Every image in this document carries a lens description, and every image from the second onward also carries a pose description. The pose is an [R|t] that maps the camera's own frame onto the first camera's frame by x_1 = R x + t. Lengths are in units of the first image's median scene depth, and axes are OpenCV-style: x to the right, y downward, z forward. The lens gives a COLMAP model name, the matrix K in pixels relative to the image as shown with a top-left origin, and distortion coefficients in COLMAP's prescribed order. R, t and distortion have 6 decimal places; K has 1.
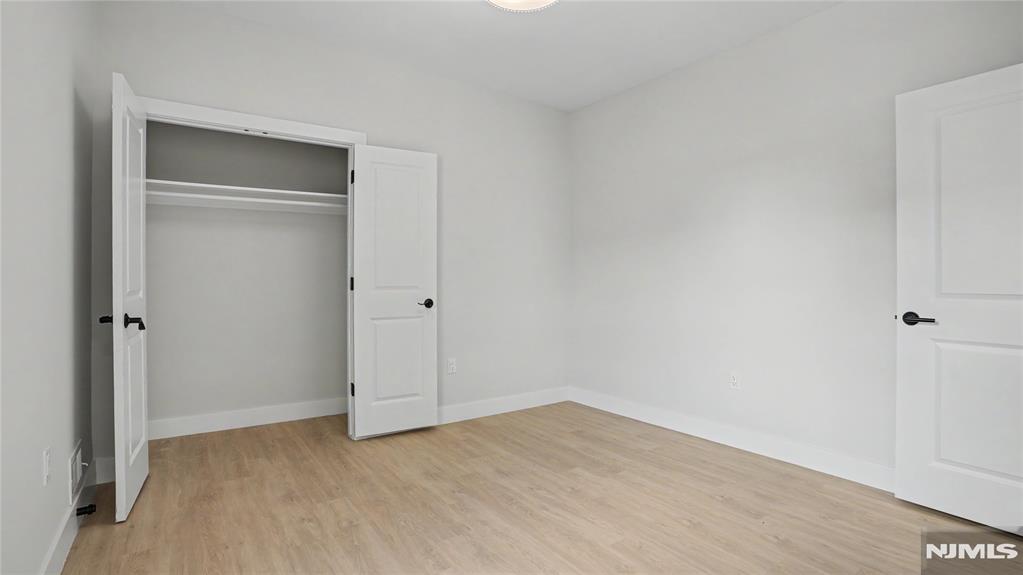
lens RADIAL K [[475.1, 0, 511.5], [0, 475.1, 287.5], [0, 0, 1]] dist [-0.064440, 0.020332]
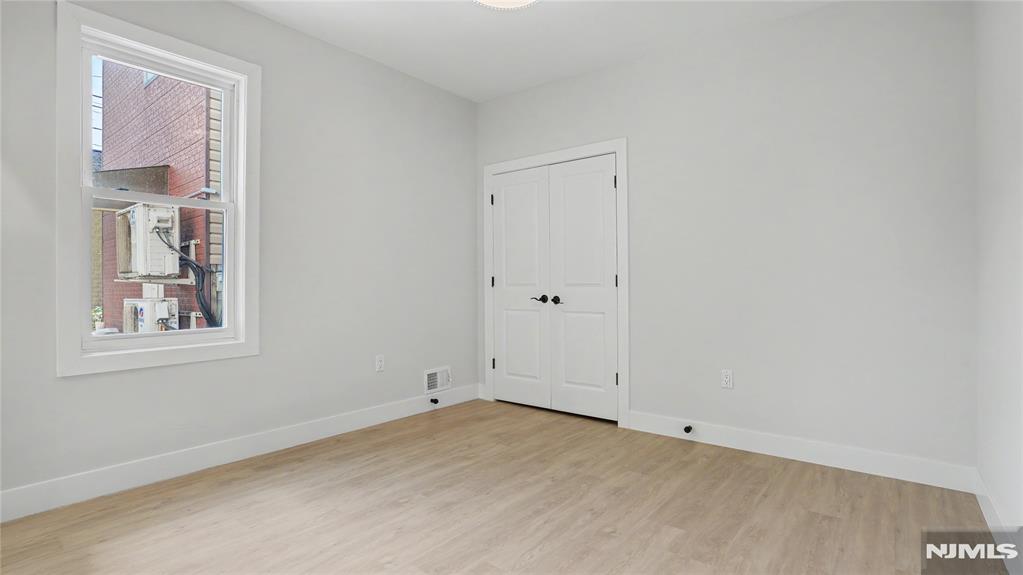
lens RADIAL K [[475.1, 0, 511.5], [0, 475.1, 287.5], [0, 0, 1]] dist [-0.064440, 0.020332]
pose [[0.283520, 0.003735, -0.958959, 0.851944], [-0.008434, 0.999963, 0.001401, 0.006441], [0.958929, 0.007691, 0.283542, 0.602765]]
